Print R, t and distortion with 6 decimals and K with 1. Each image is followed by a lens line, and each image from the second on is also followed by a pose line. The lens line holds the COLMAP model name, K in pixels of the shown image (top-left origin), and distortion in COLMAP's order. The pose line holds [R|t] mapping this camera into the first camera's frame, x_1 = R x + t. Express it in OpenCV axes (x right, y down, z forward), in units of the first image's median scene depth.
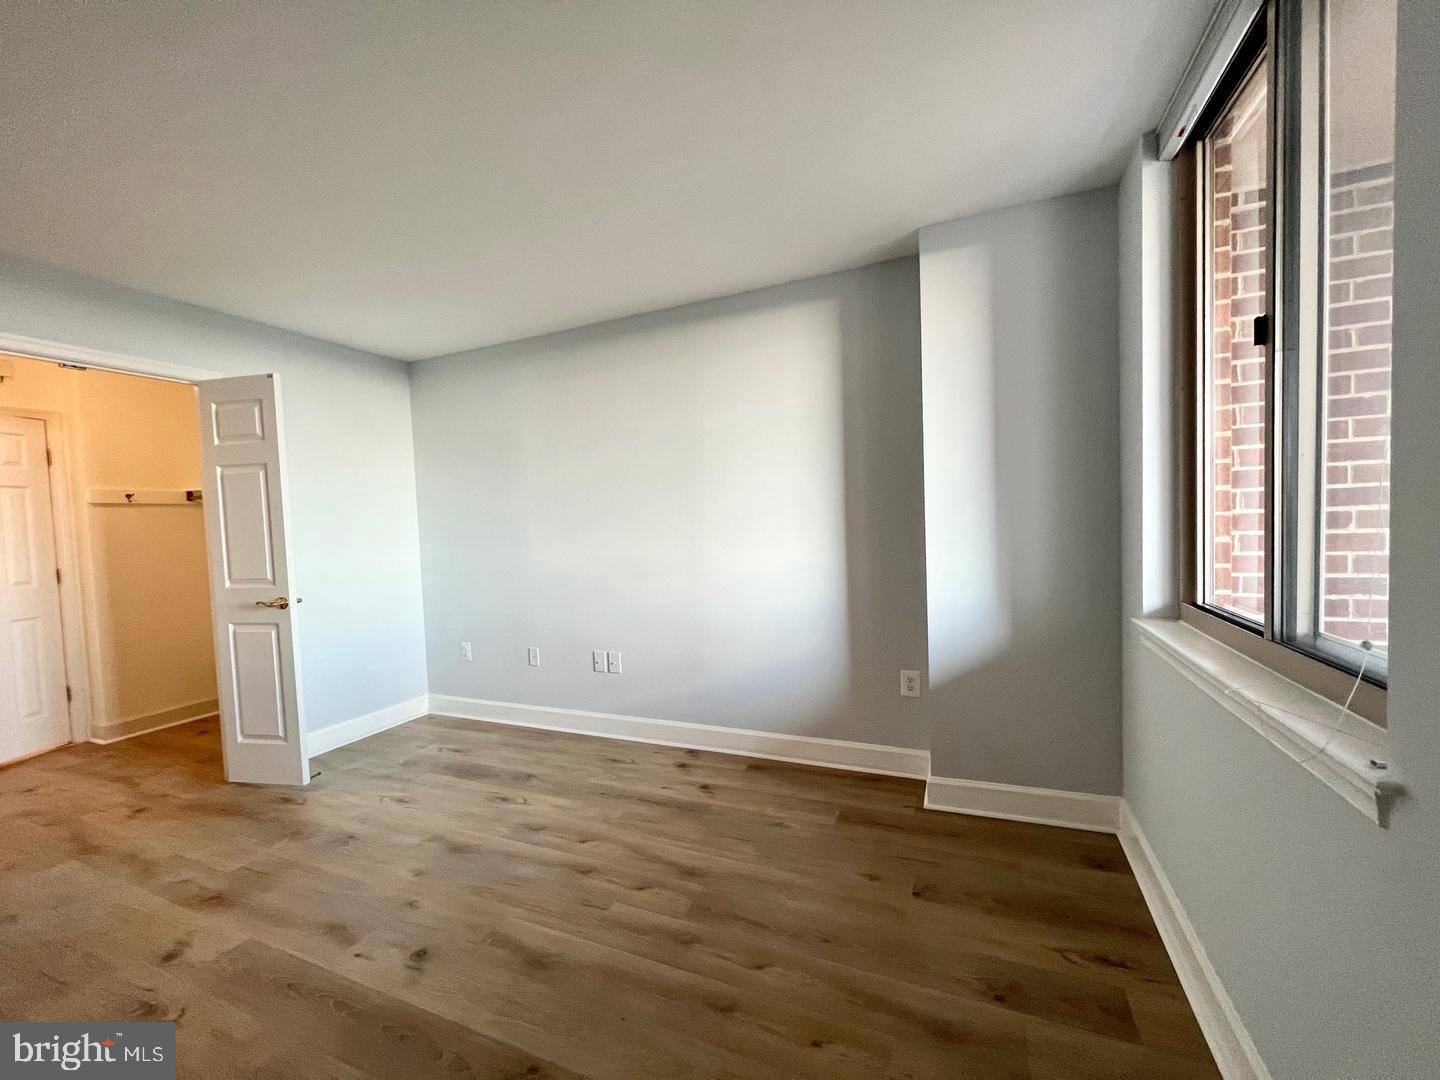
lens RADIAL K [[575.7, 0, 731.8], [0, 575.7, 544.6], [0, 0, 1]] dist [0.000556, -0.000607]
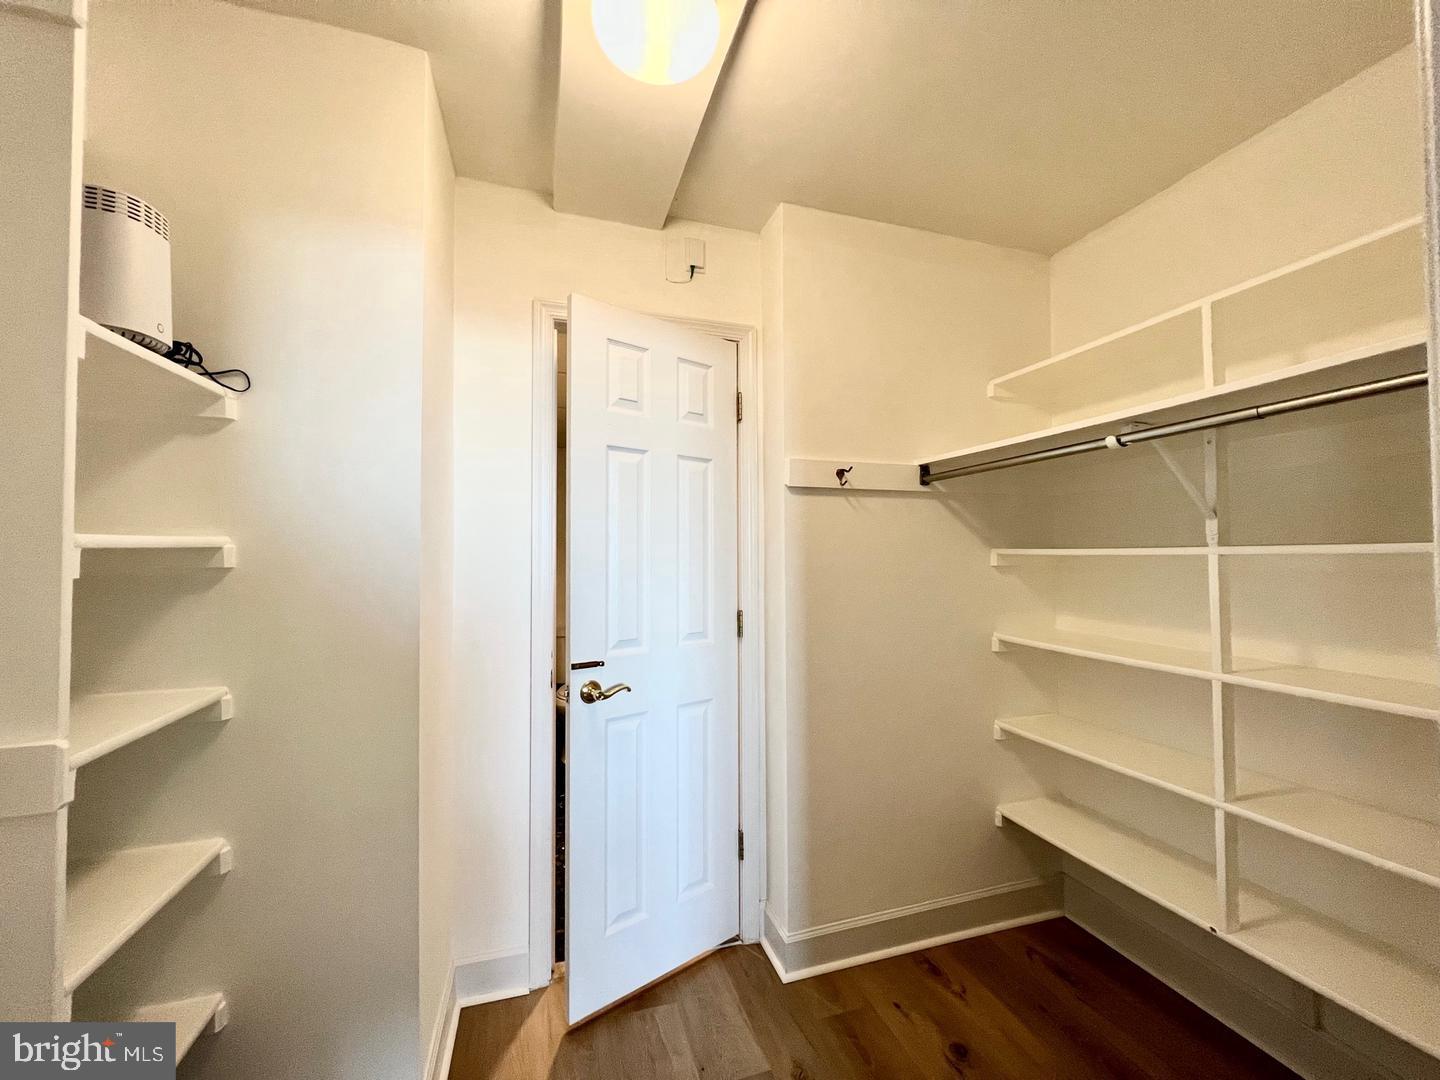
lens RADIAL K [[575.7, 0, 720.2], [0, 575.7, 547.1], [0, 0, 1]] dist [0.000556, -0.000607]
pose [[0.661781, 0.011775, -0.749604, -0.920294], [-0.051237, 0.998249, -0.029553, -0.000744], [0.747944, 0.057965, 0.661226, 0.739113]]
